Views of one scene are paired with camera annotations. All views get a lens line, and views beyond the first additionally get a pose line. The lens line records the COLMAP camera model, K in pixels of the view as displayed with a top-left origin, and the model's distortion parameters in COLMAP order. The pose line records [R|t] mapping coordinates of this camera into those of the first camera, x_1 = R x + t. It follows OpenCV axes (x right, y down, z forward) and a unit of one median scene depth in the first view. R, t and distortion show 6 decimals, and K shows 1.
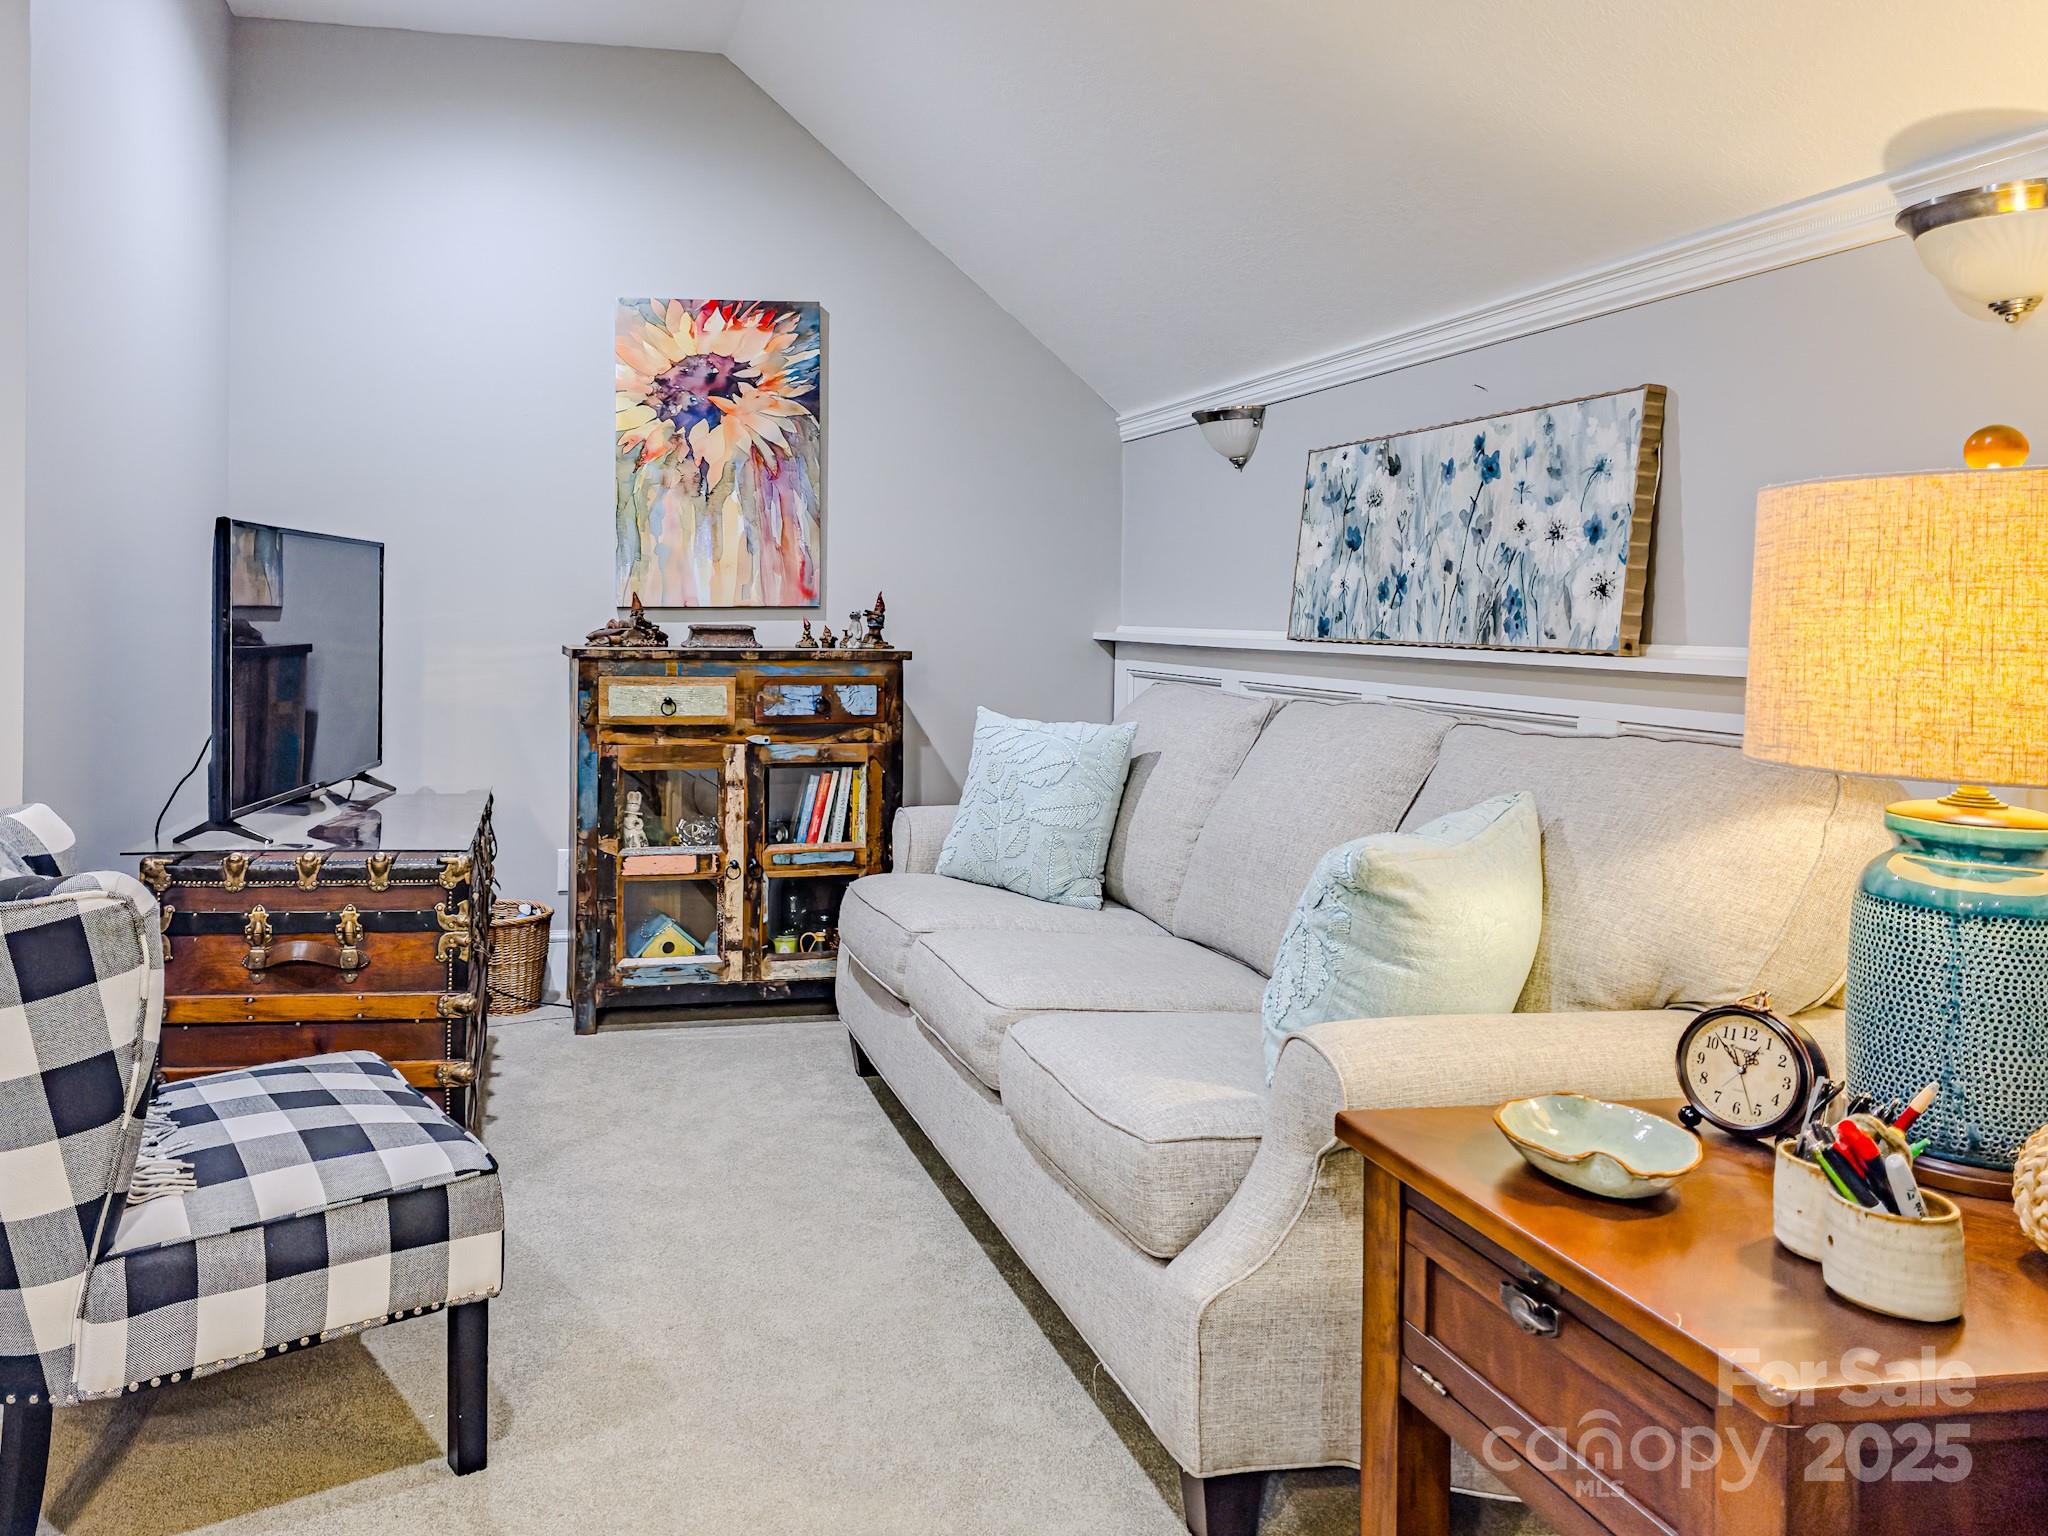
lens RADIAL K [[1369.4, 0, 804.9], [0, 1369.4, 631.0], [0, 0, 1]] dist [-0.001138, 0.000104]
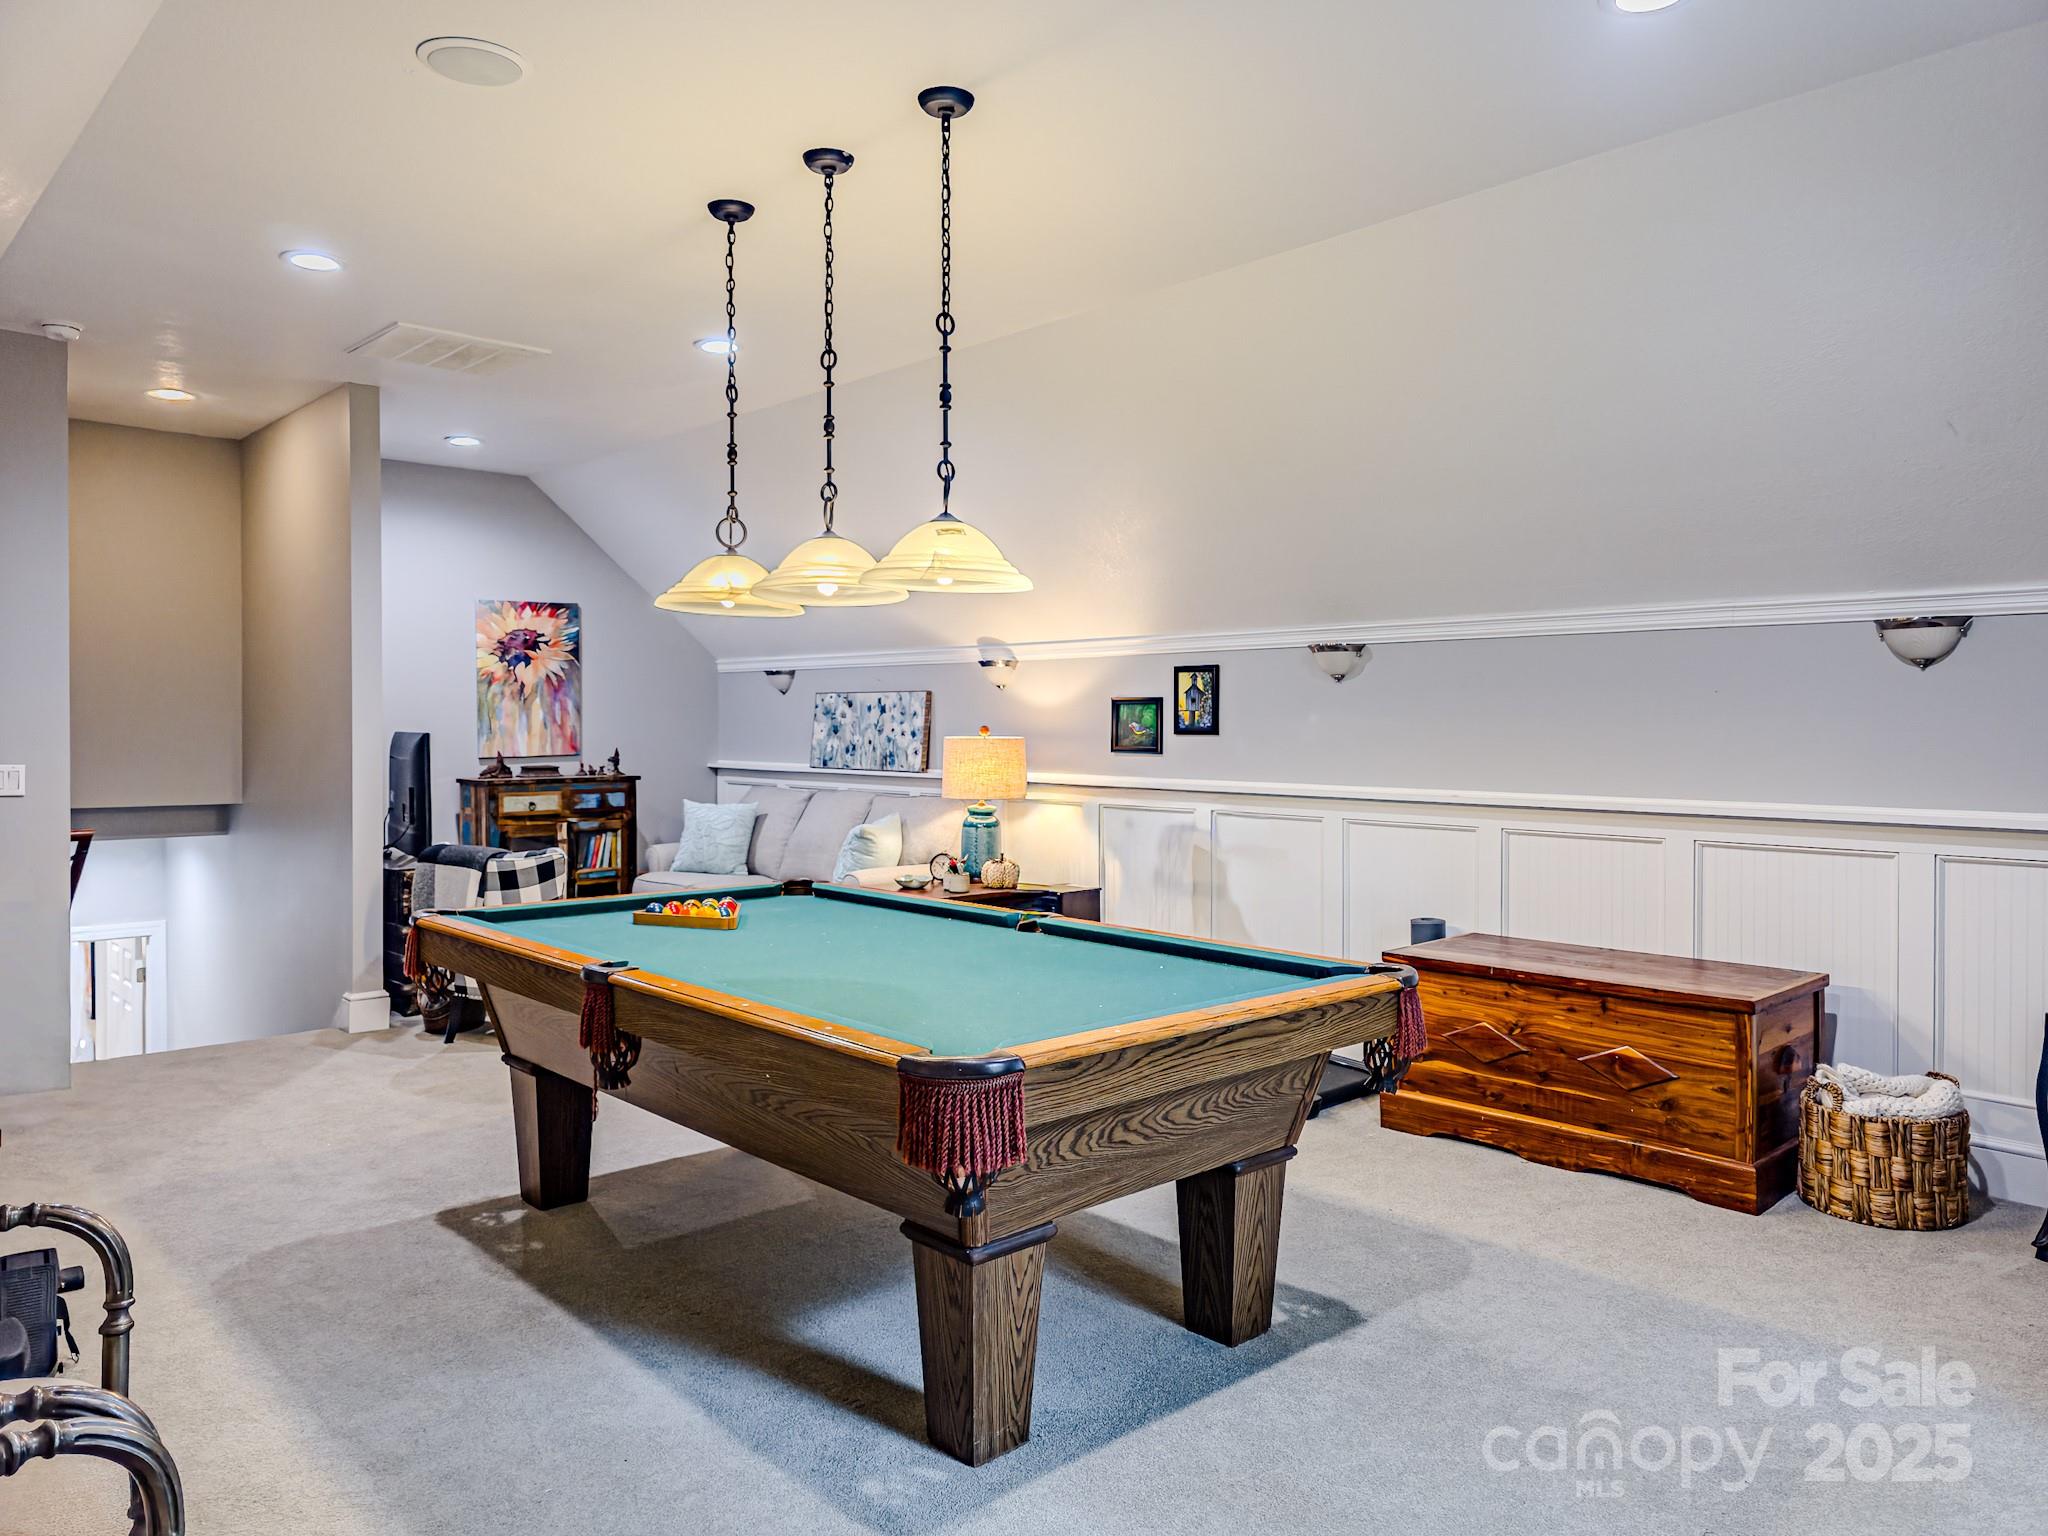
lens RADIAL K [[1424.6, 0, 1024.5], [0, 1424.6, 739.2], [0, 0, 1]] dist [-0.000022, -0.000032]
pose [[0.830724, -0.016715, 0.556434, -0.674035], [0.014843, 0.999859, 0.007875, -0.052596], [-0.556487, 0.001717, 0.830854, -1.213936]]
